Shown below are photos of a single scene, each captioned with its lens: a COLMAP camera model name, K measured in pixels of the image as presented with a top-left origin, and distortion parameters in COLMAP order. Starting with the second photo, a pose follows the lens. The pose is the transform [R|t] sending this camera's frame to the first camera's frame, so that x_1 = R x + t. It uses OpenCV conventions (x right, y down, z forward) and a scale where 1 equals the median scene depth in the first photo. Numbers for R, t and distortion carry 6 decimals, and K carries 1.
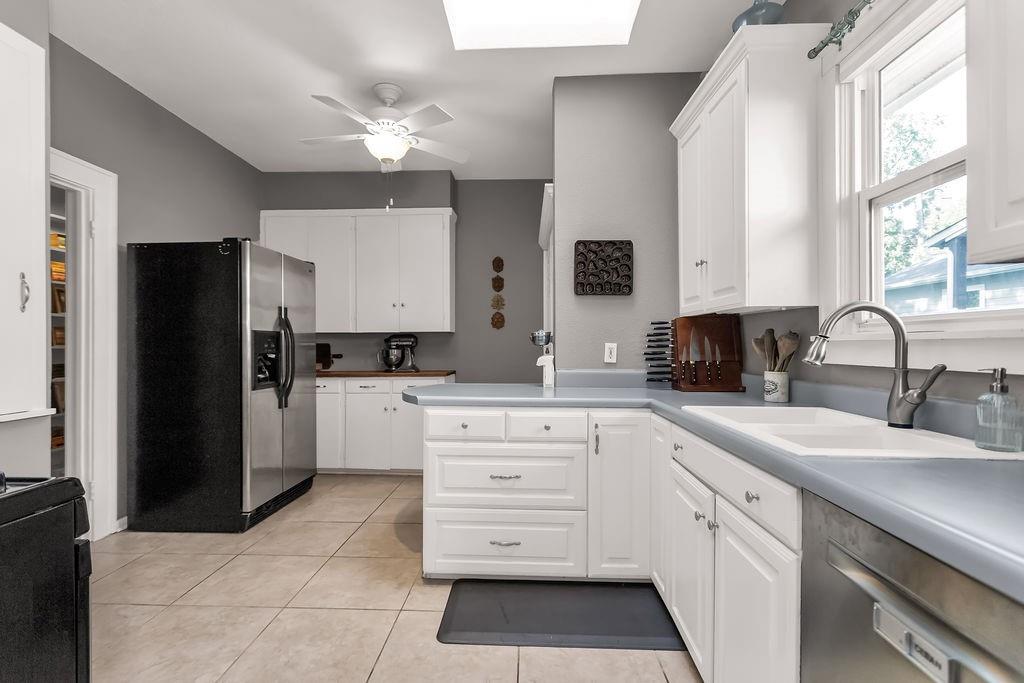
lens RADIAL K [[487.2, 0, 509.3], [0, 487.2, 337.7], [0, 0, 1]] dist [0.001671, 0.001224]
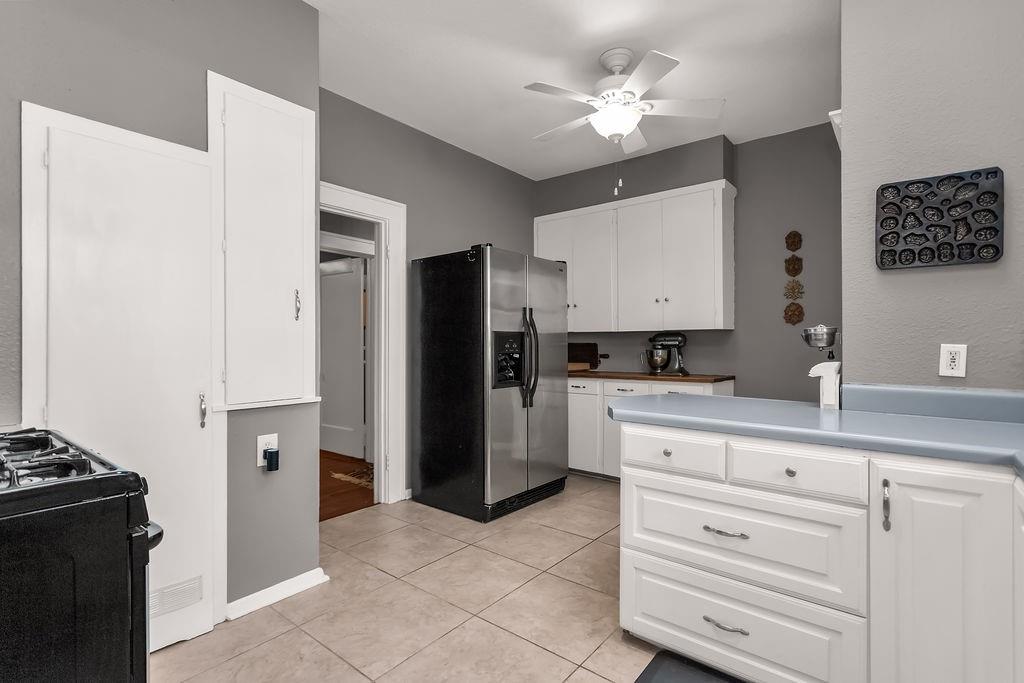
lens RADIAL K [[487.2, 0, 509.3], [0, 487.2, 337.7], [0, 0, 1]] dist [0.001671, 0.001224]
pose [[0.802603, -0.006306, -0.596480, 0.125492], [0.008336, 0.999965, 0.000645, -0.001791], [0.596455, -0.005490, 0.802628, 0.182210]]
